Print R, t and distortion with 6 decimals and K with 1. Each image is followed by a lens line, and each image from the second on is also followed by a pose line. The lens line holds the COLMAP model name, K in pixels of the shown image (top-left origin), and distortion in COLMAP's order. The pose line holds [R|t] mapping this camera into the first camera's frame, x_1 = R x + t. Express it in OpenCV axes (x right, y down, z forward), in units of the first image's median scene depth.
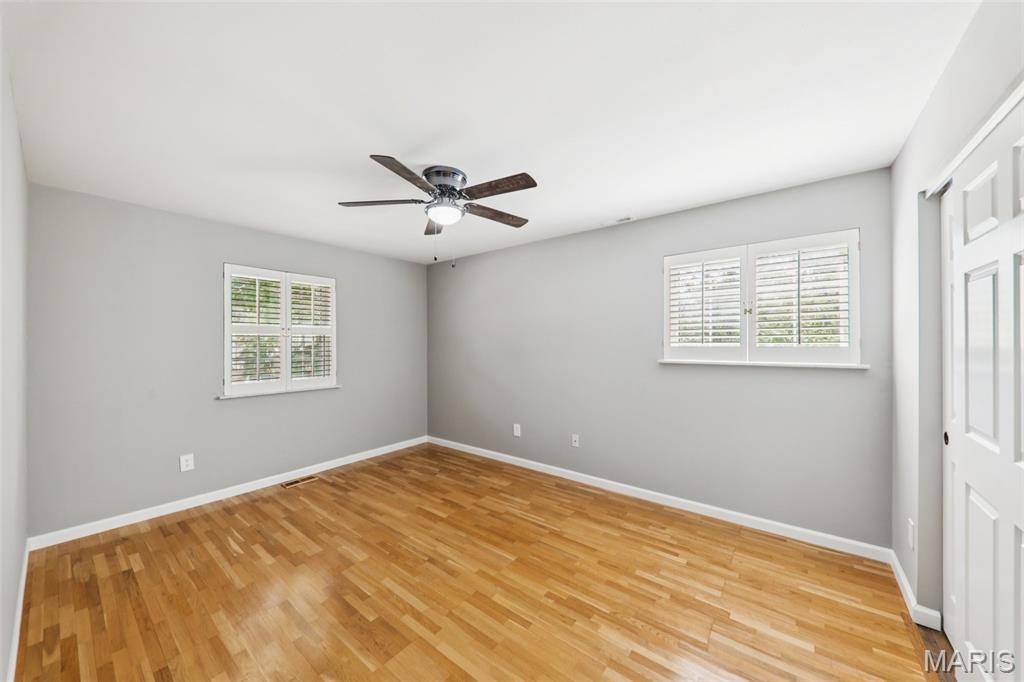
lens RADIAL K [[357.5, 0, 513.9], [0, 357.5, 341.8], [0, 0, 1]] dist [-0.001658, -0.000331]
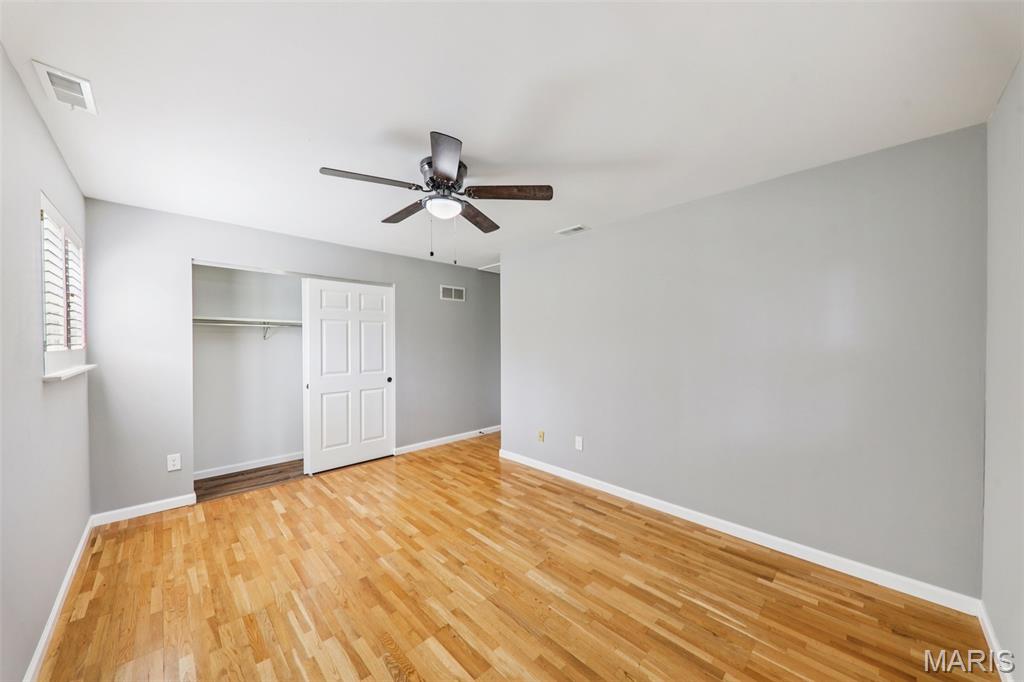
lens RADIAL K [[357.5, 0, 513.9], [0, 357.5, 341.8], [0, 0, 1]] dist [-0.001658, -0.000331]
pose [[-0.990929, 0.004373, 0.134312, -0.524016], [0.004839, 0.999983, 0.003140, -0.002135], [-0.134296, 0.003762, -0.990934, 1.998738]]
